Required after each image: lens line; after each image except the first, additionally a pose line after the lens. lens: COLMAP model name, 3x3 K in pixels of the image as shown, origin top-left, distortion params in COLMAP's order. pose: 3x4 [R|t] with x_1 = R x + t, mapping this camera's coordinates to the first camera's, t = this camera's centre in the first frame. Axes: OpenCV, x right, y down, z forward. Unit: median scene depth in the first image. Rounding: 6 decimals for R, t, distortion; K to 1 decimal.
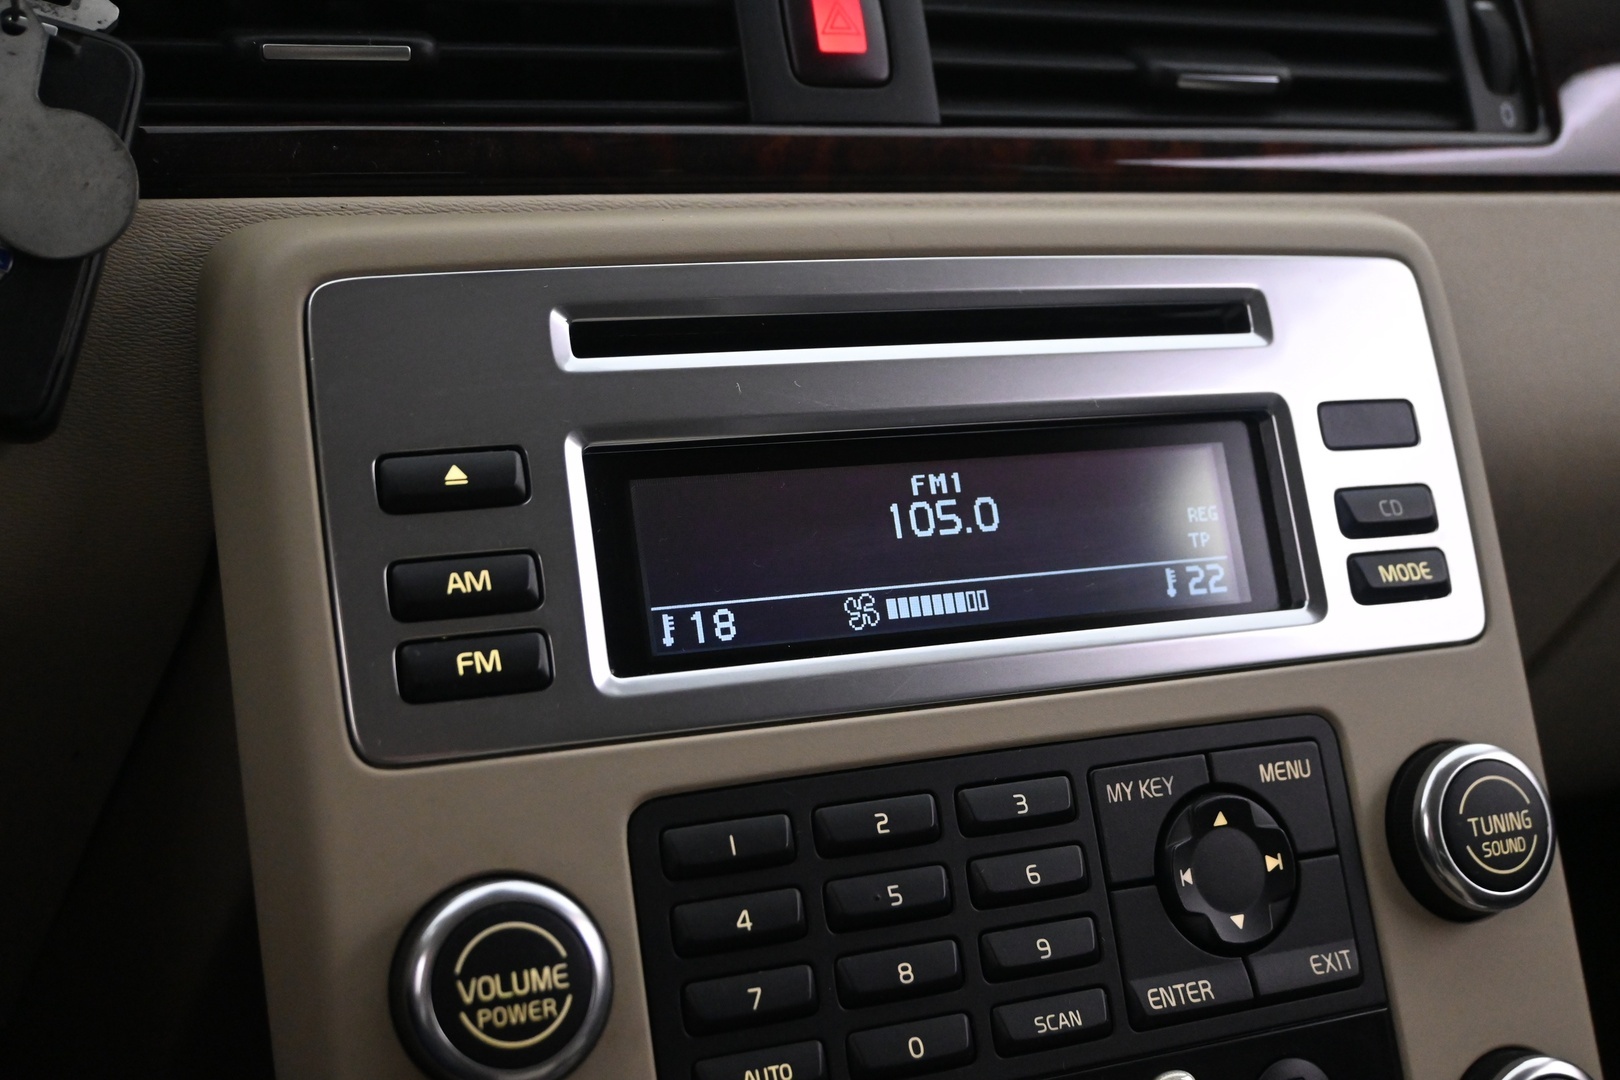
lens RADIAL K [[1902.4, 0, 810.0], [0, 1902.4, 540.0], [0, 0, 1]] dist [0.003937, -0.016599]
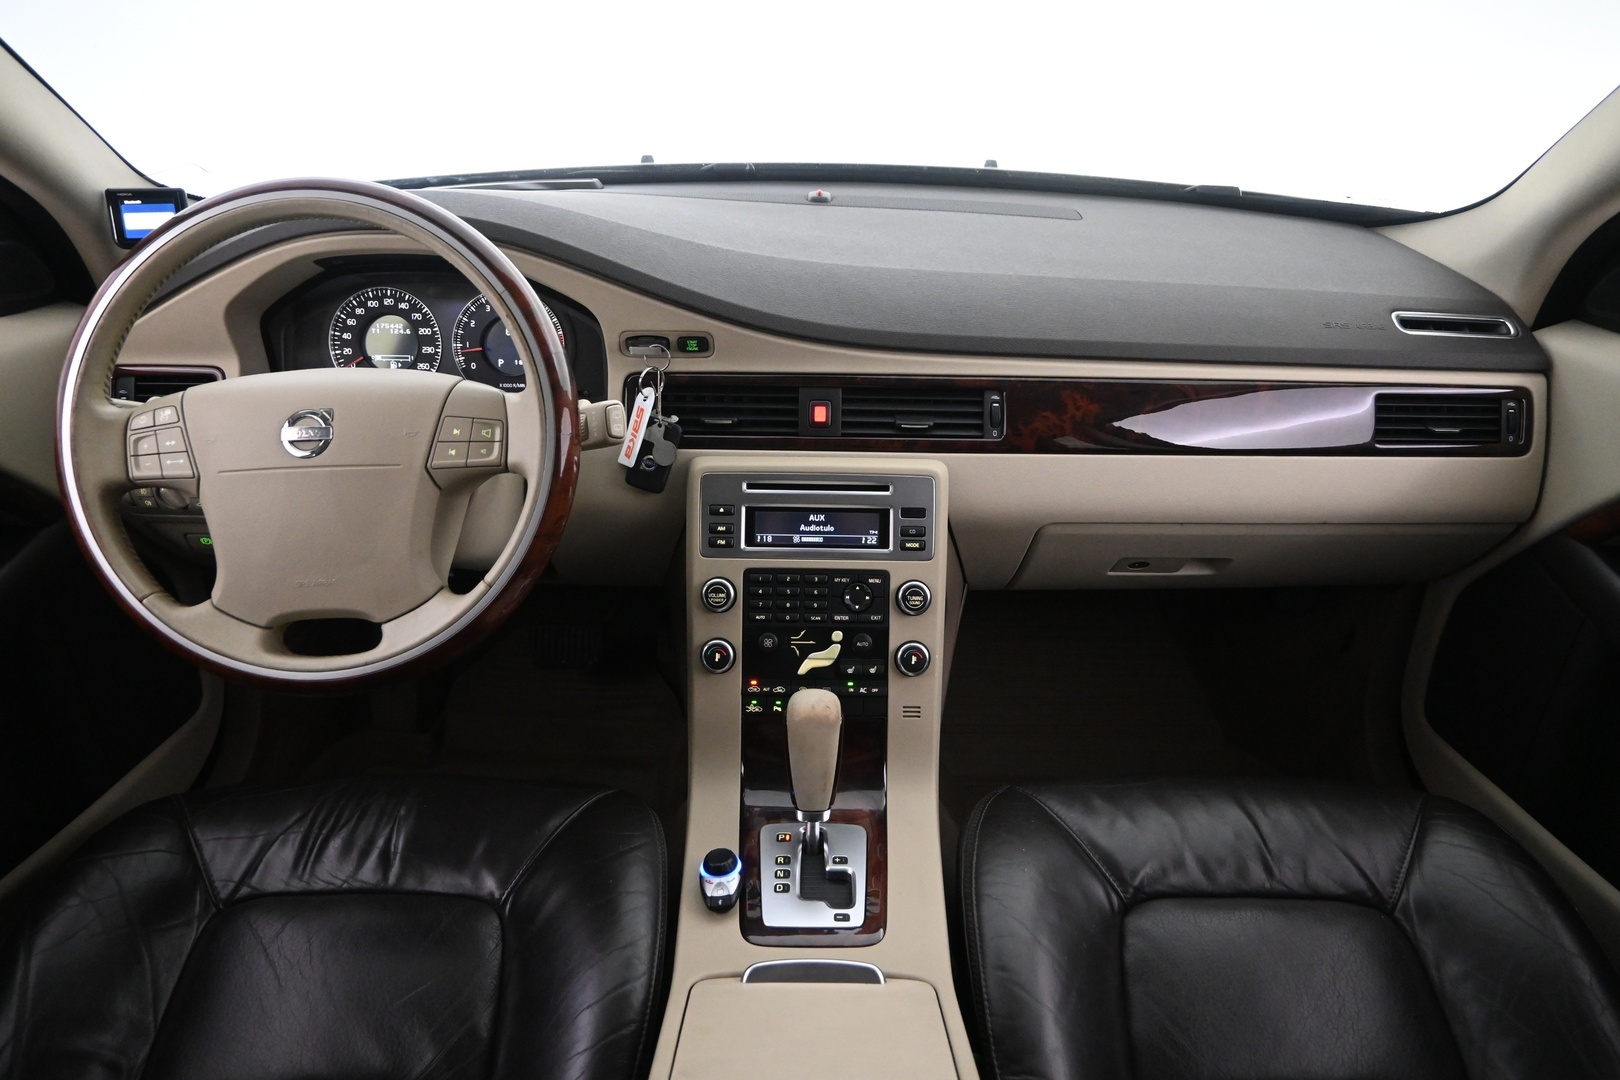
lens RADIAL K [[1116.5, 0, 810.0], [0, 1116.5, 540.0], [0, 0, 1]] dist [0.001790, -0.001211]
pose [[0.920227, 0.164563, -0.355109, 1.297768], [-0.084849, 0.969614, 0.229456, -0.754280], [0.382078, -0.181021, 0.906227, -2.026220]]
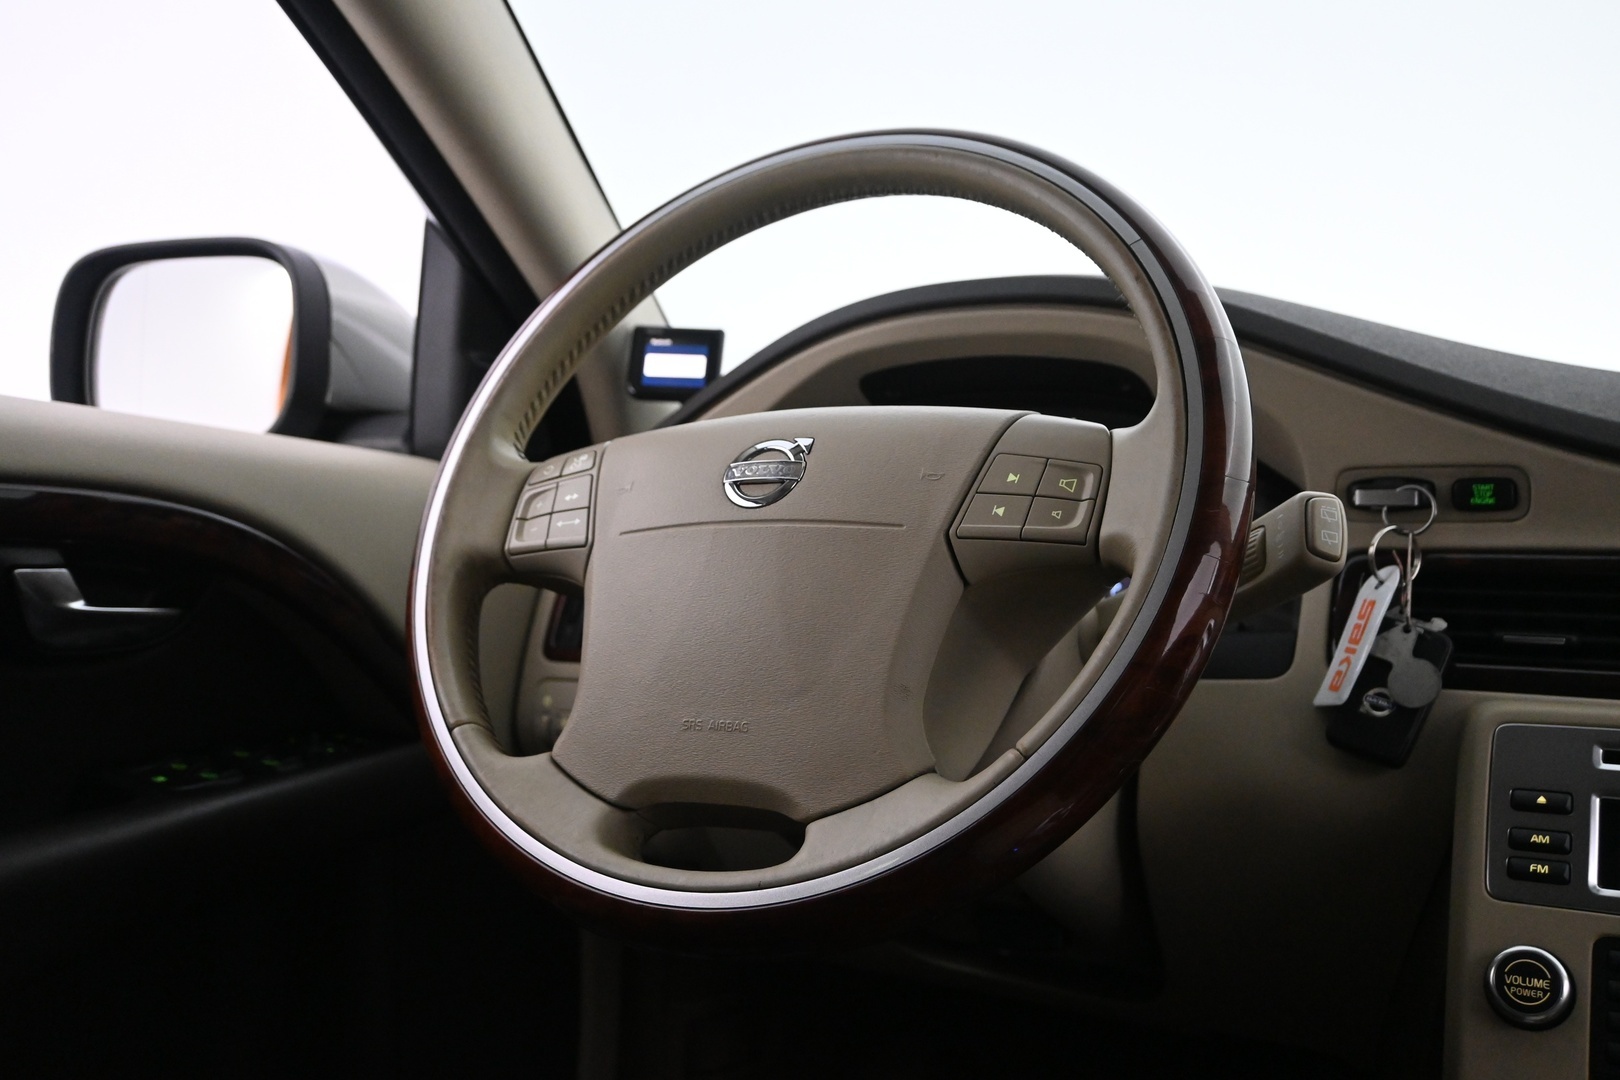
lens RADIAL K [[1424.7, 0, 810.0], [0, 1424.7, 540.0], [0, 0, 1]] dist [-0.006940, -0.012357]
pose [[0.622702, -0.007906, -0.782419, 0.742825], [-0.196272, 0.966401, -0.165971, 0.147200], [0.757443, 0.256917, 0.600228, -1.083742]]
